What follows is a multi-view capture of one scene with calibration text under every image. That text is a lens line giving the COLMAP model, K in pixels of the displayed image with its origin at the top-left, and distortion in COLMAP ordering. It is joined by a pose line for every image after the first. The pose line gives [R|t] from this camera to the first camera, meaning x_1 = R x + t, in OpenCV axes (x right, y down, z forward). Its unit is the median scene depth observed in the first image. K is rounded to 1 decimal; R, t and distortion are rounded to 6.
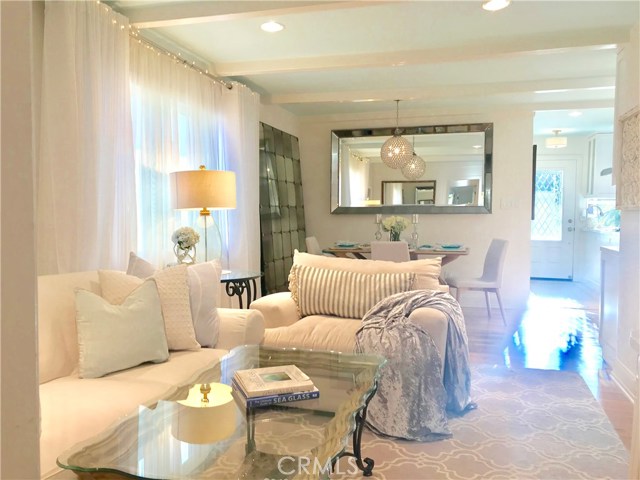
lens RADIAL K [[527.9, 0, 324.7], [0, 527.9, 238.0], [0, 0, 1]] dist [0.048051, -0.042453]
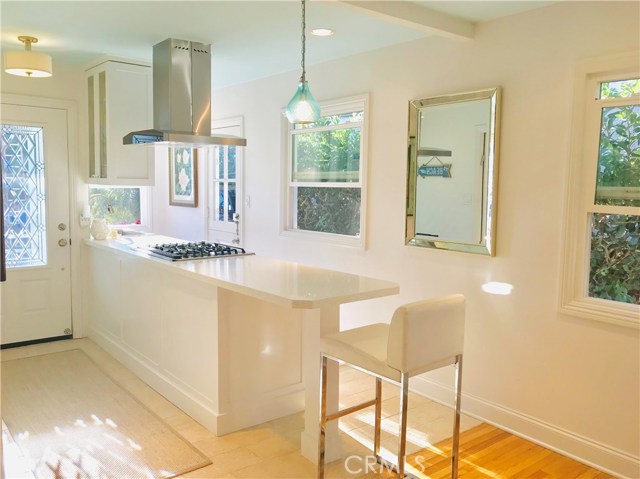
lens RADIAL K [[527.9, 0, 321.8], [0, 527.9, 233.2], [0, 0, 1]] dist [0.048051, -0.042453]
pose [[0.580924, -0.075322, 0.810465, 0.251913], [0.028299, 0.996976, 0.072372, -0.078044], [-0.813466, -0.019107, 0.581299, 0.667088]]
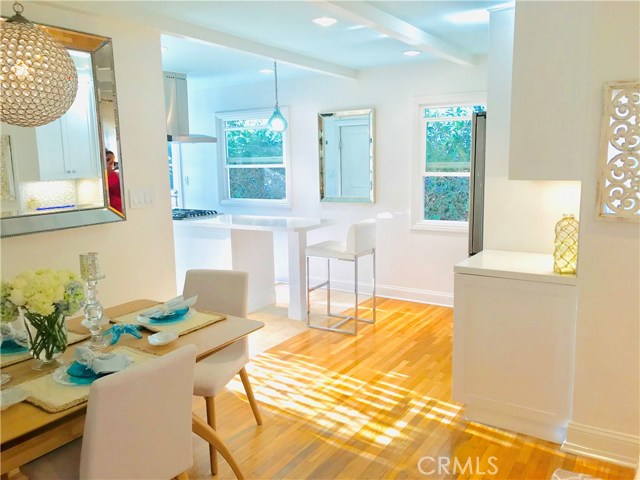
lens RADIAL K [[527.9, 0, 305.7], [0, 527.9, 238.0], [0, 0, 1]] dist [0.048051, -0.042453]
pose [[0.297192, -0.151363, 0.942744, -0.121061], [0.066445, 0.988240, 0.137722, -0.087770], [-0.952503, 0.021711, 0.303755, 0.666549]]
